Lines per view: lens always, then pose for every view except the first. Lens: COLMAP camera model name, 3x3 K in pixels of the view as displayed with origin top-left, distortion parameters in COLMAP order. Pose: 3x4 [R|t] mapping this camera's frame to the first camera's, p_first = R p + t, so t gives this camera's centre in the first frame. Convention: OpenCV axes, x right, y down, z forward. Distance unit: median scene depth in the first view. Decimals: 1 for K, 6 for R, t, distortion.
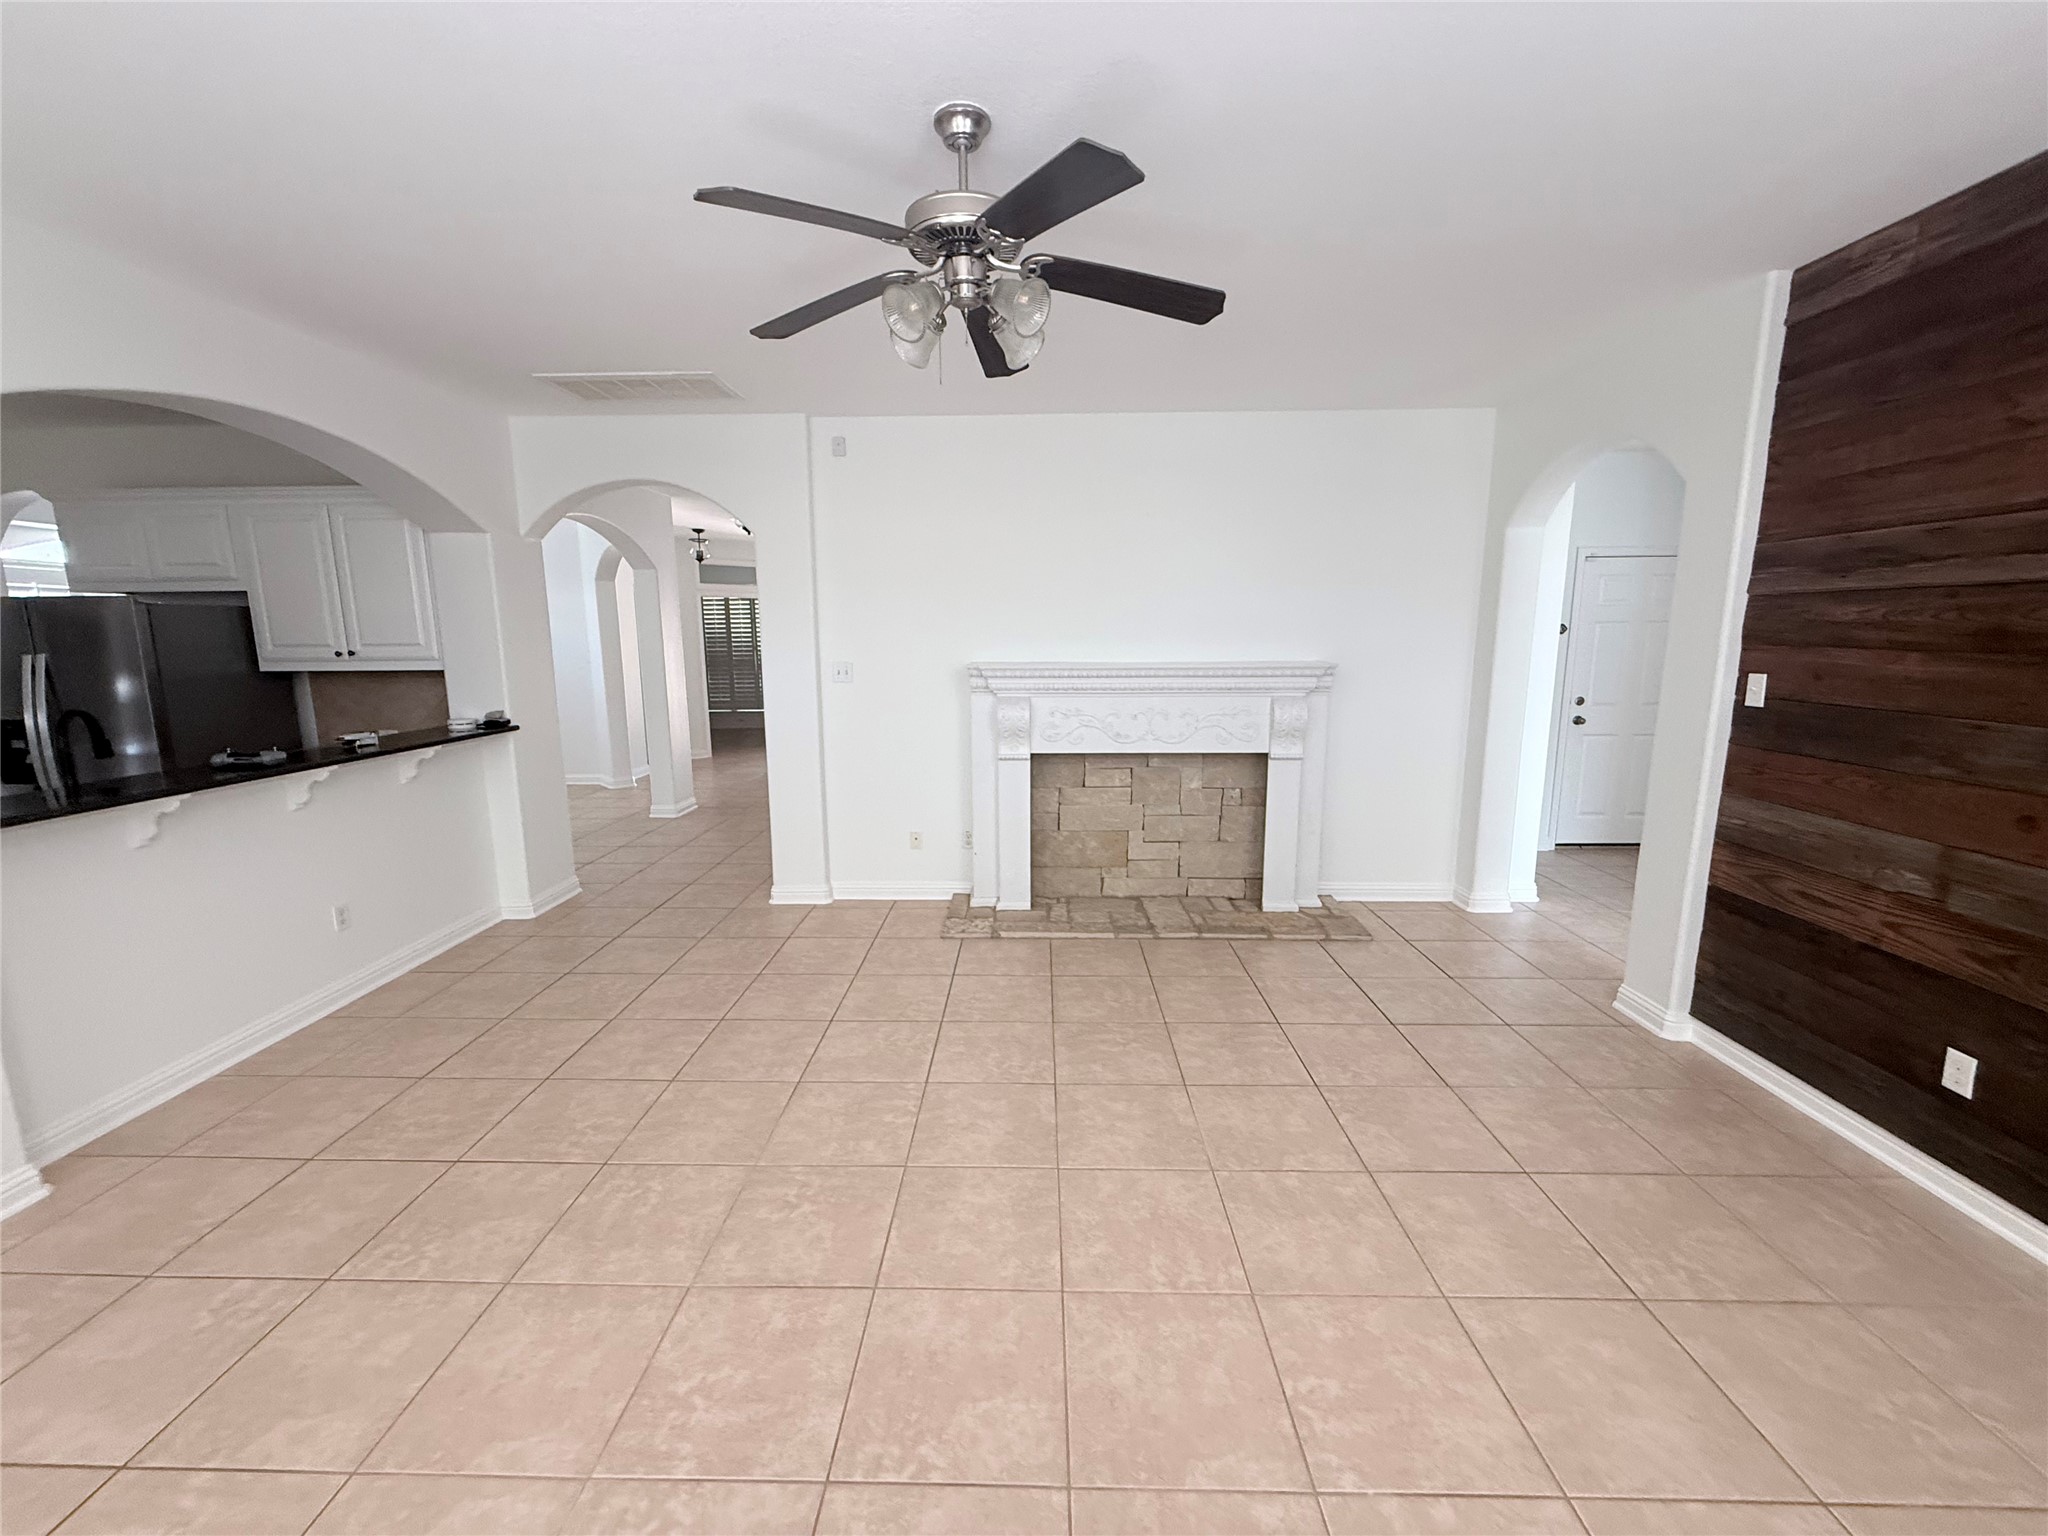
lens RADIAL K [[810.7, 0, 1019.2], [0, 810.7, 764.4], [0, 0, 1]] dist [0.001917, 0.000676]
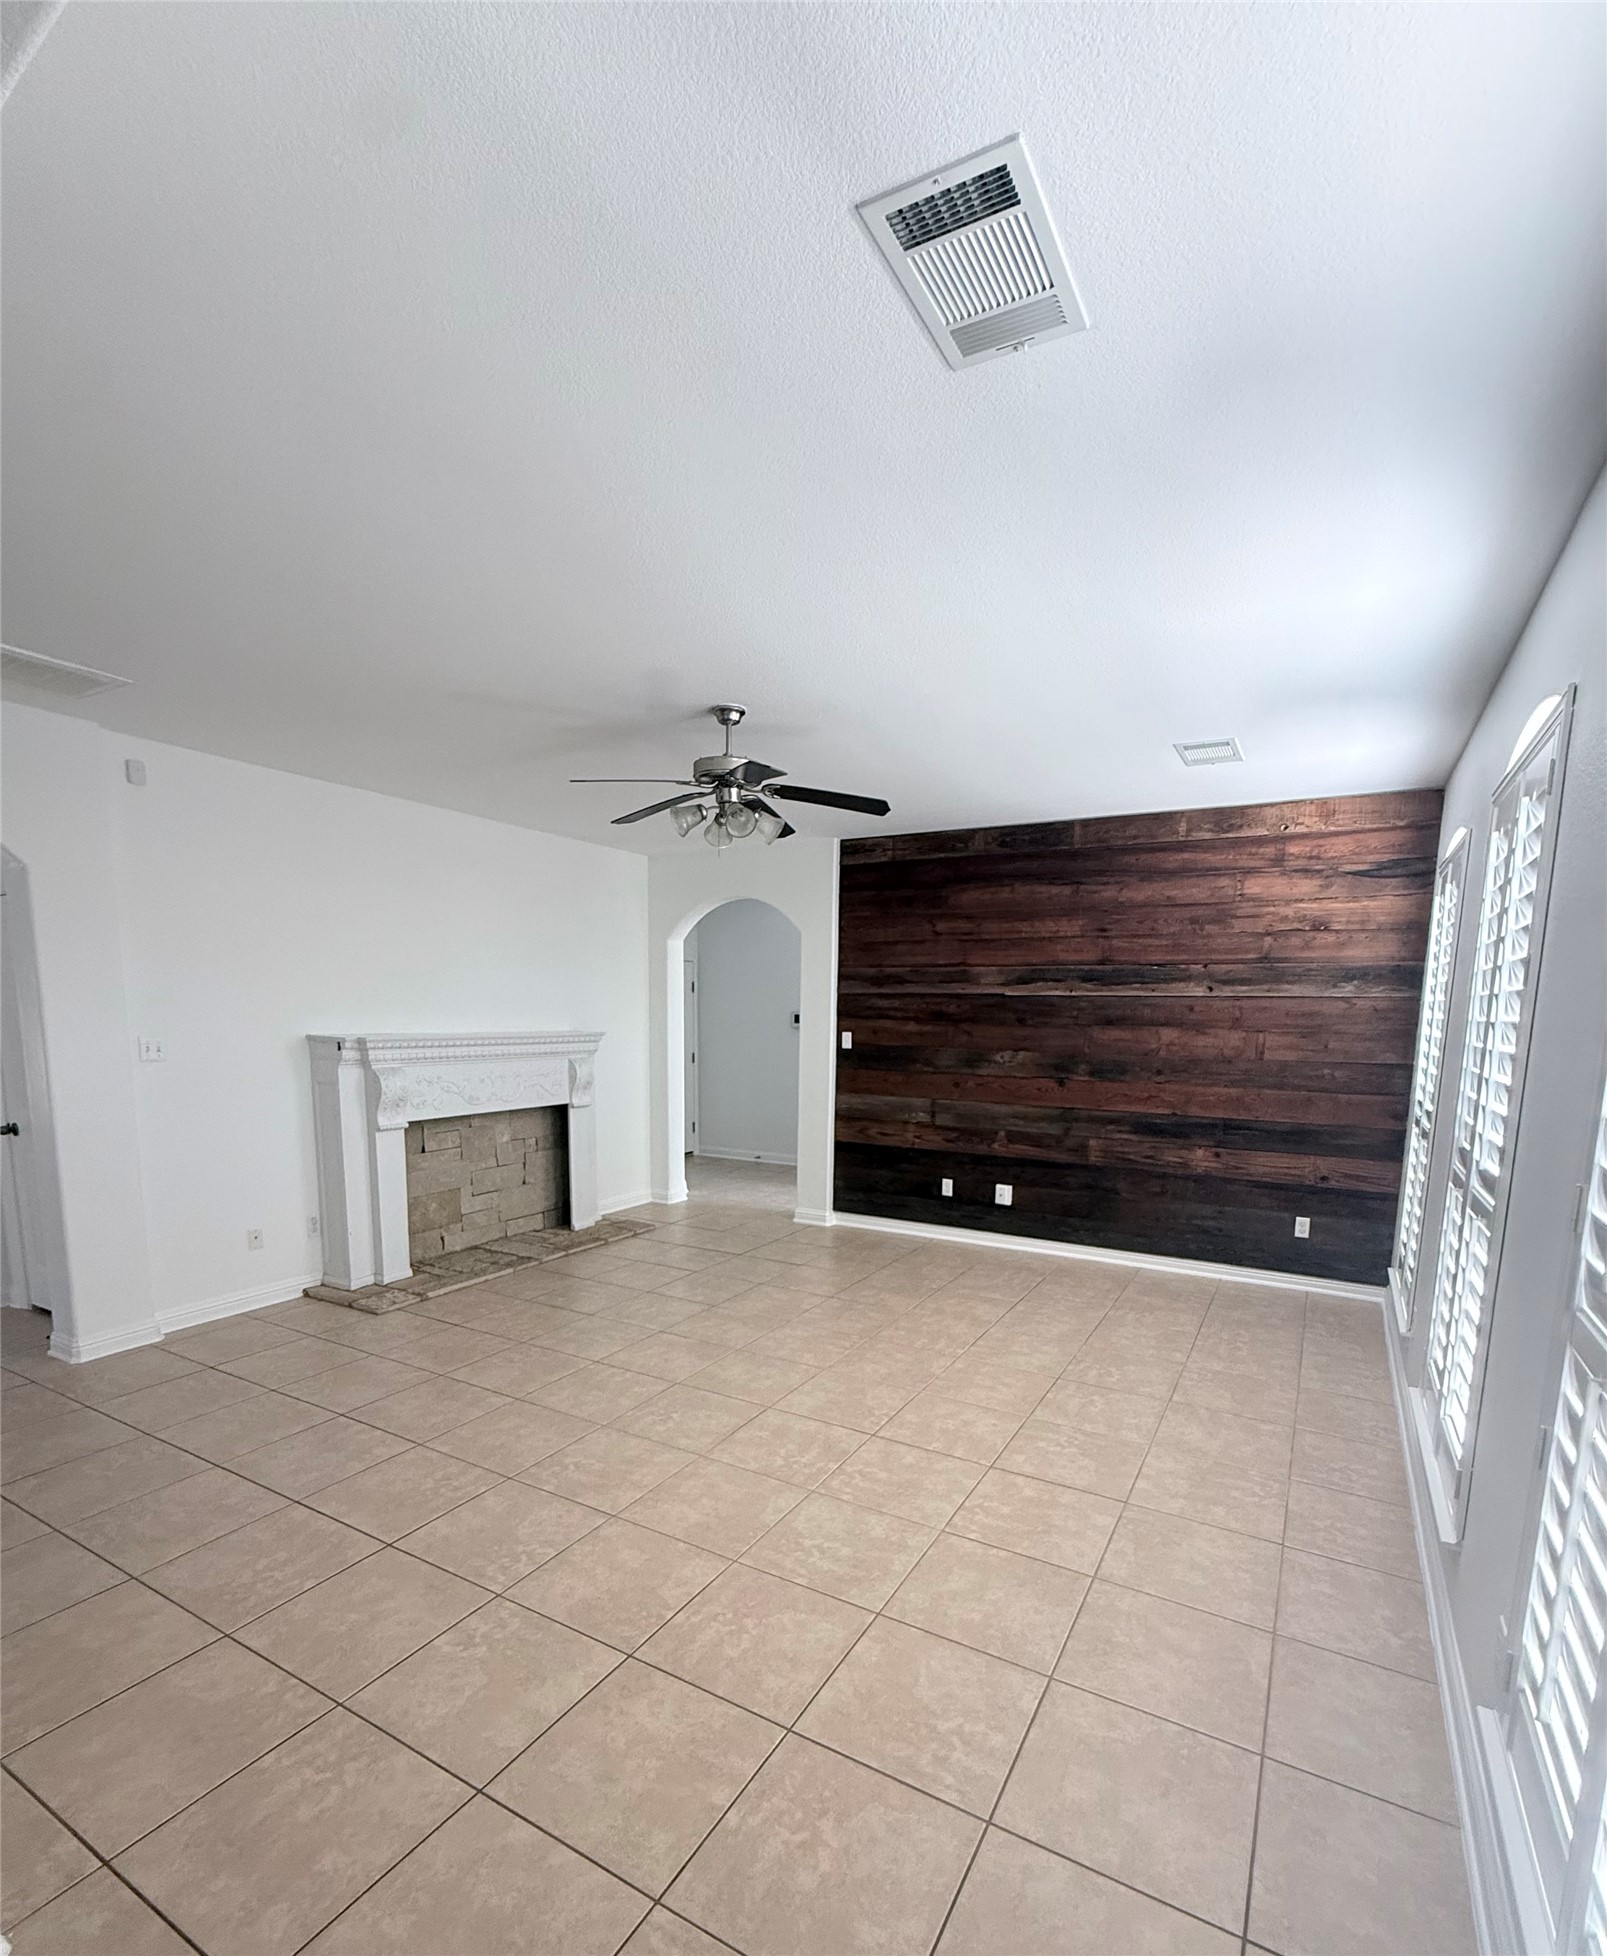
lens RADIAL K [[915.2, 0, 796.4], [0, 915.2, 1147.4], [0, 0, 1]] dist [-0.000398, -0.000013]
pose [[0.479120, -0.118692, 0.869688, -1.148389], [0.127840, 0.989686, 0.064641, 0.010116], [-0.868390, 0.080210, 0.489352, 0.006350]]
